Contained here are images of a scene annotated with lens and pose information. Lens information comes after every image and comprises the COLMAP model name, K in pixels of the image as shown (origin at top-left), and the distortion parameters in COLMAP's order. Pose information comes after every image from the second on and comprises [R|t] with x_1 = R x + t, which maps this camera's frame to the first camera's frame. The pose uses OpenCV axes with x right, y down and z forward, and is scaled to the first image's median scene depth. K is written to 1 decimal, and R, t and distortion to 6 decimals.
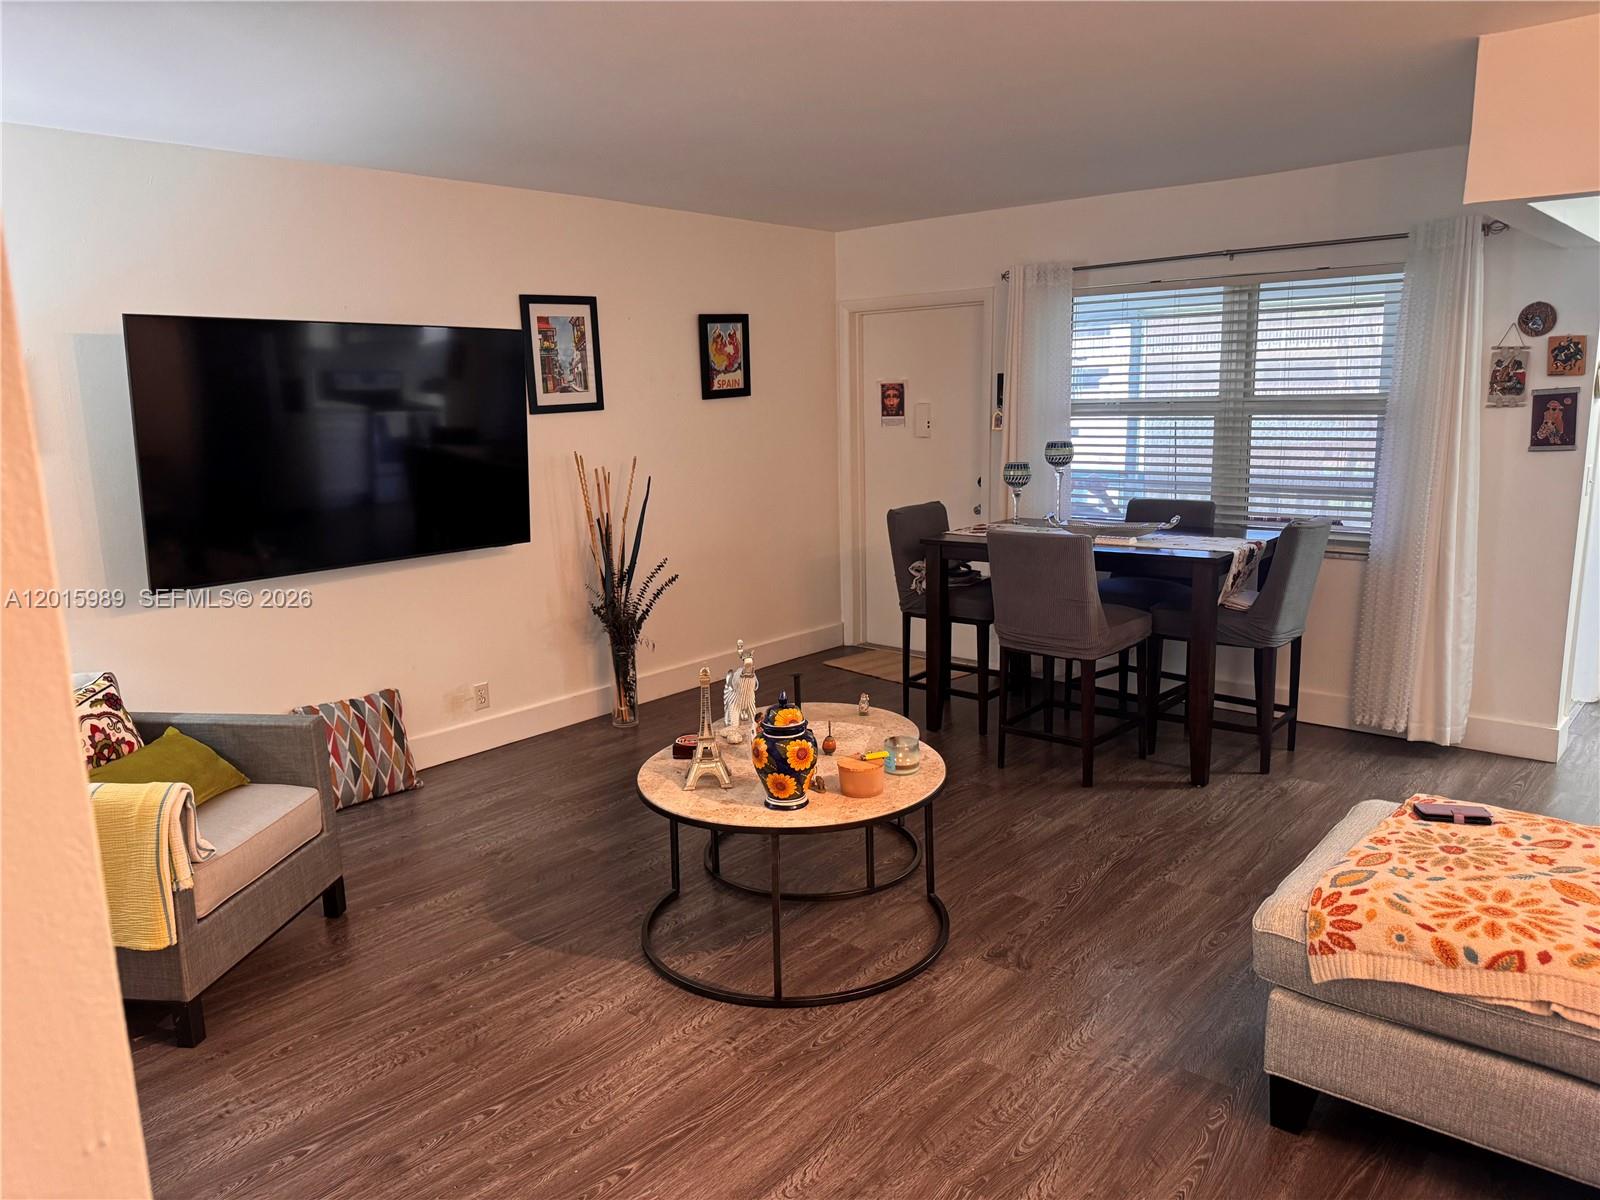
lens RADIAL K [[1141.1, 0, 807.5], [0, 1141.1, 613.9], [0, 0, 1]] dist [0.025700, -0.030567]
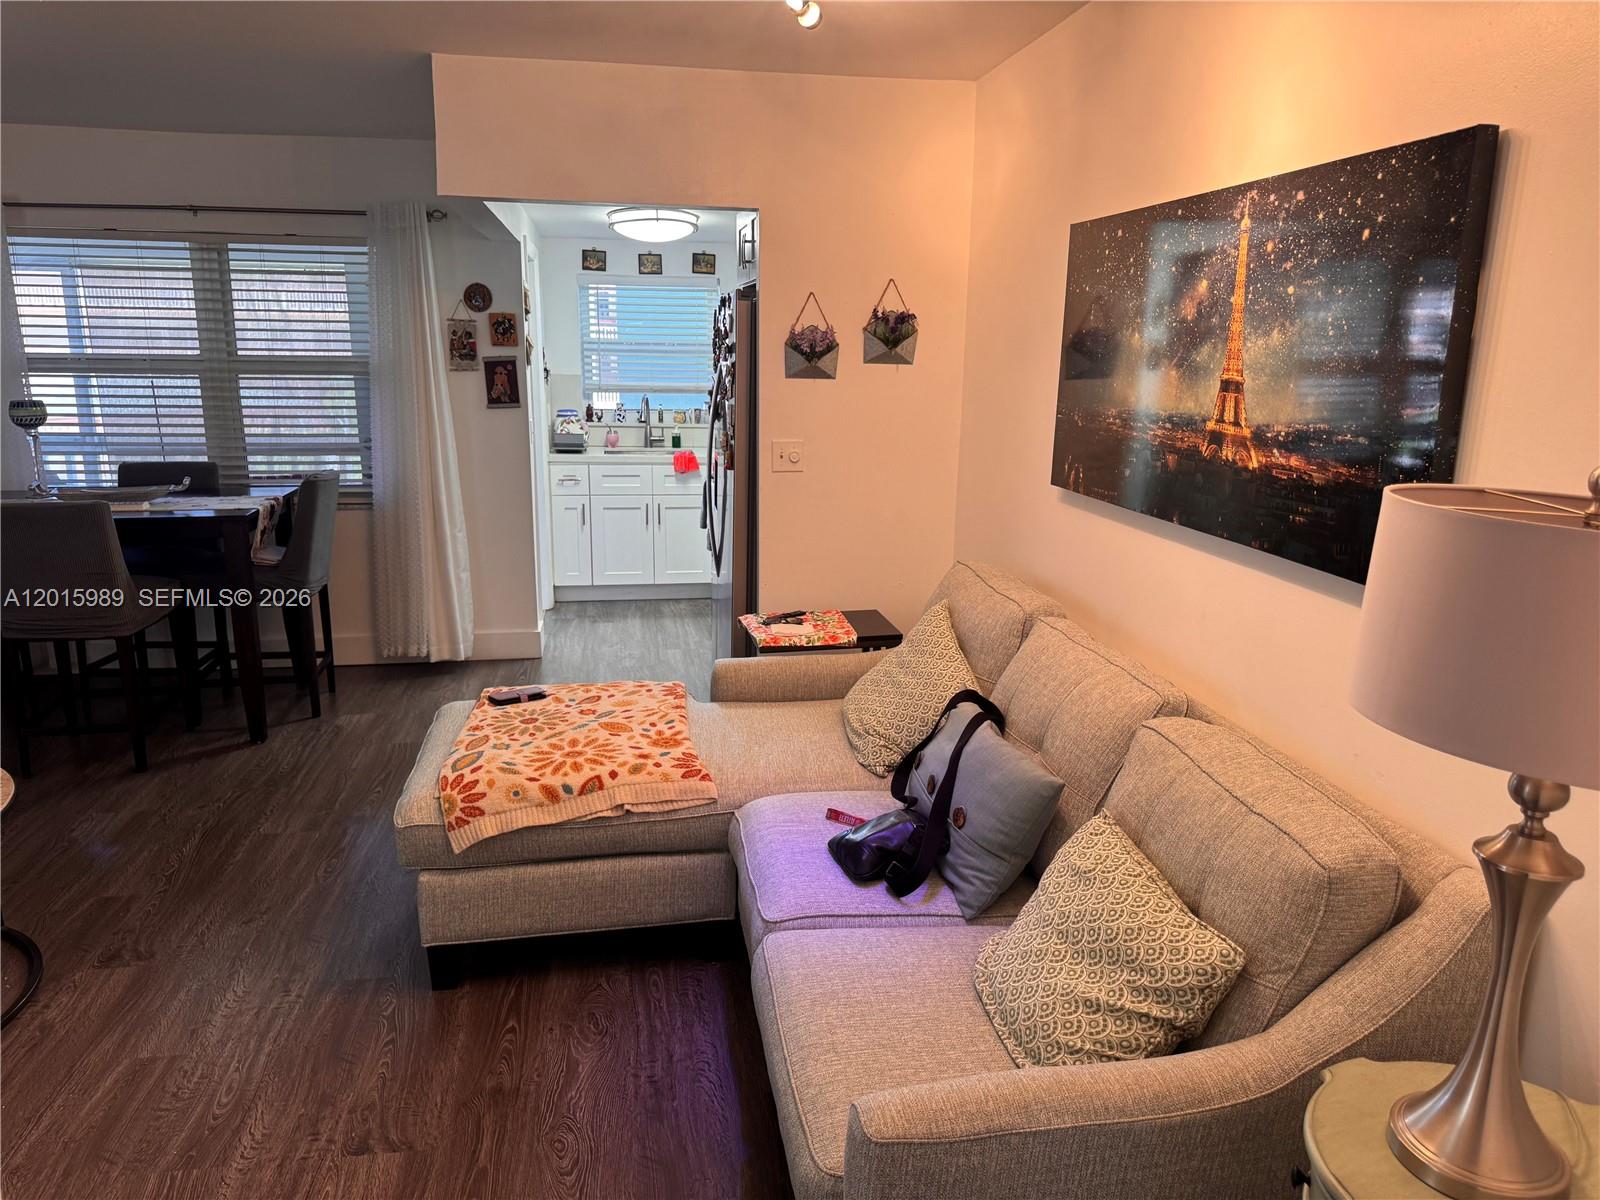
lens RADIAL K [[1121.9, 0, 800.0], [0, 1121.9, 600.0], [0, 0, 1]] dist [0.092342, -0.099369]
pose [[0.643061, -0.141464, 0.752636, -0.097959], [0.126876, 0.988889, 0.077466, 0.009350], [-0.755232, 0.045676, 0.653864, -0.026940]]
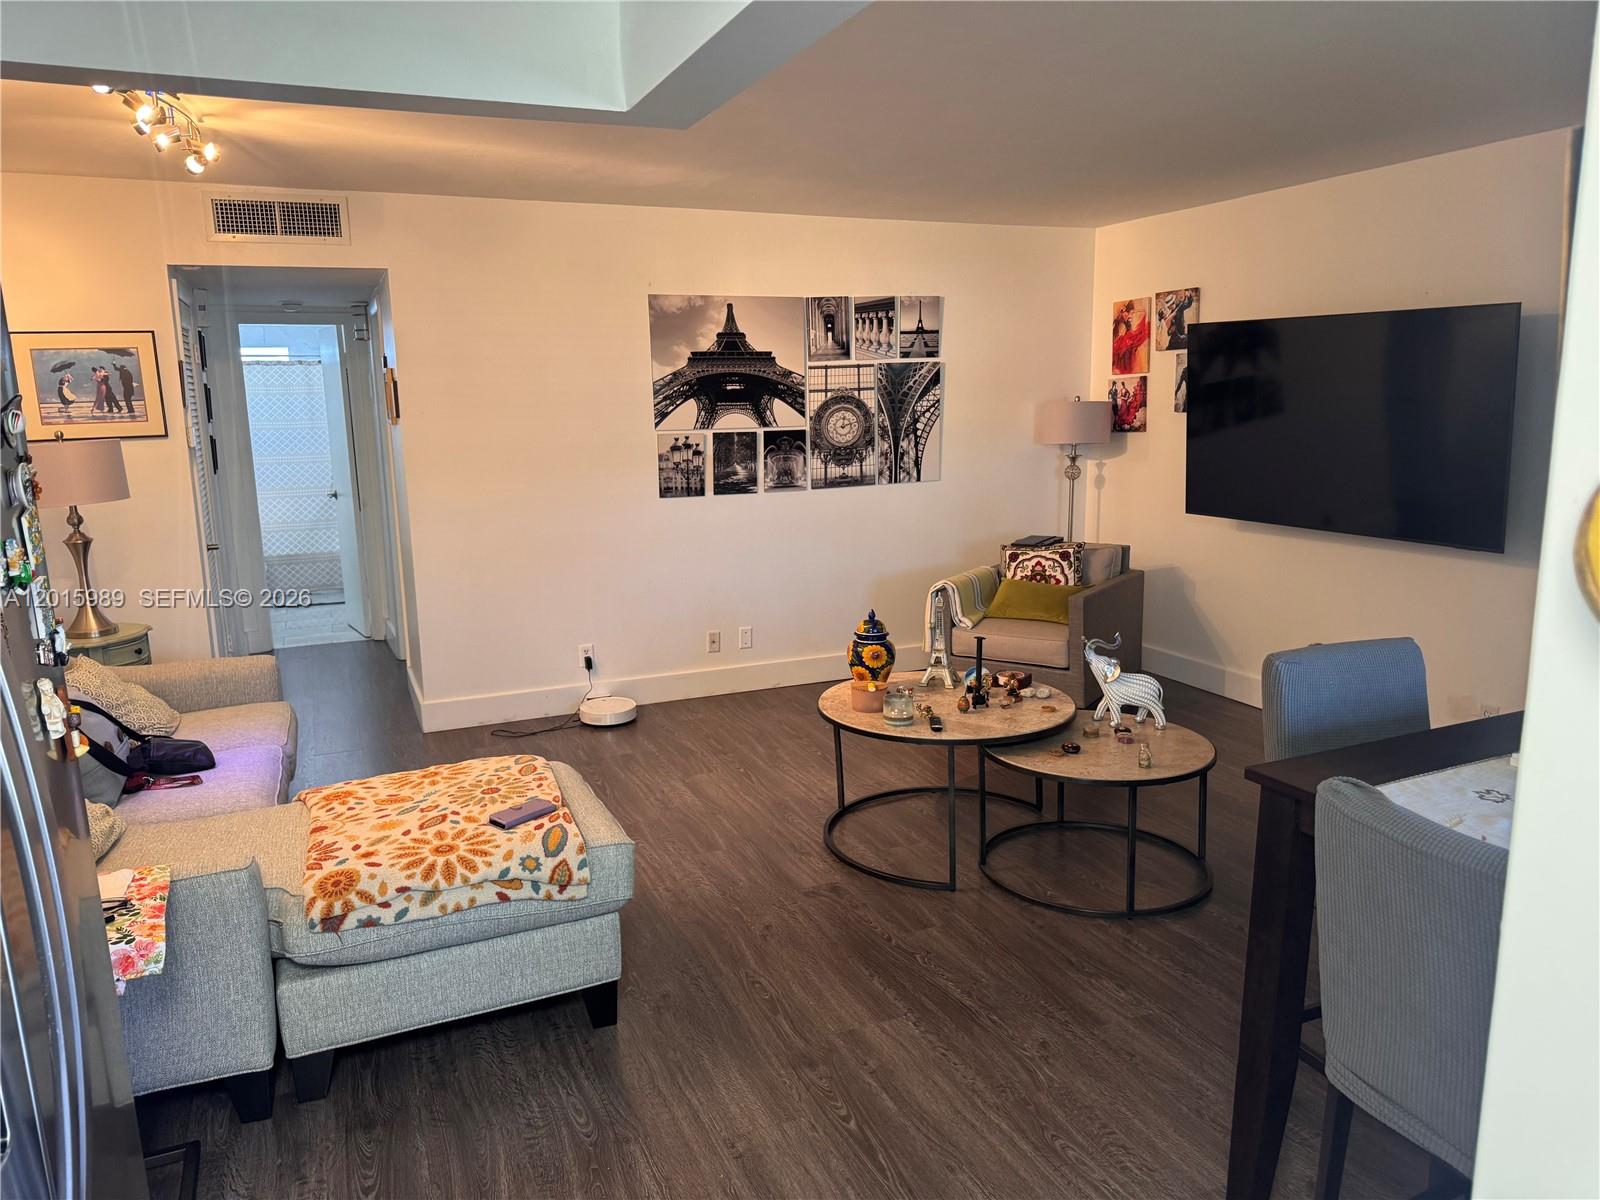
lens RADIAL K [[1121.9, 0, 800.0], [0, 1121.9, 600.0], [0, 0, 1]] dist [0.092342, -0.099369]
pose [[-0.439488, 0.192840, -0.877304, 0.861475], [-0.151123, 0.946888, 0.283840, -0.225081], [0.885444, 0.257326, -0.387004, 1.025623]]
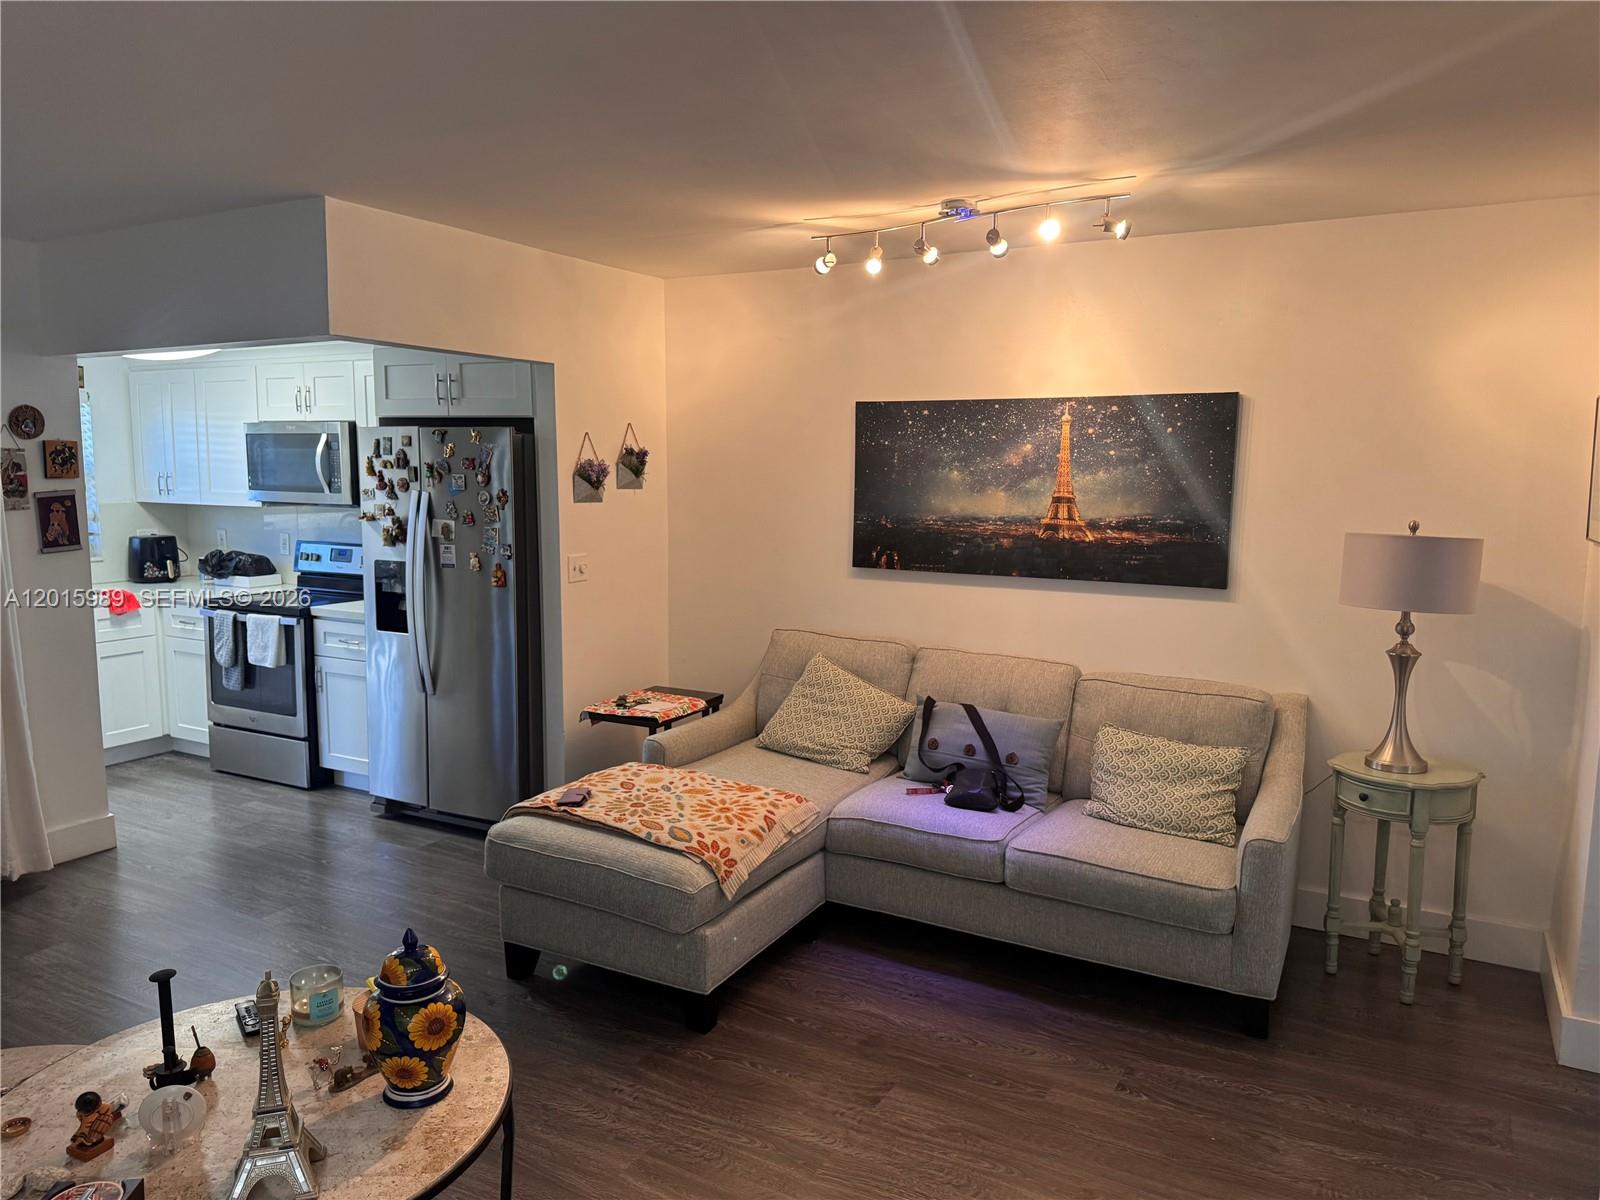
lens RADIAL K [[1125.0, 0, 800.0], [0, 1125.0, 600.0], [0, 0, 1]] dist [0.064732, -0.086810]
pose [[-0.196763, -0.097016, 0.975639, -0.509880], [0.191345, 0.972158, 0.135259, -0.120655], [-0.961598, 0.213298, -0.172721, 0.599804]]
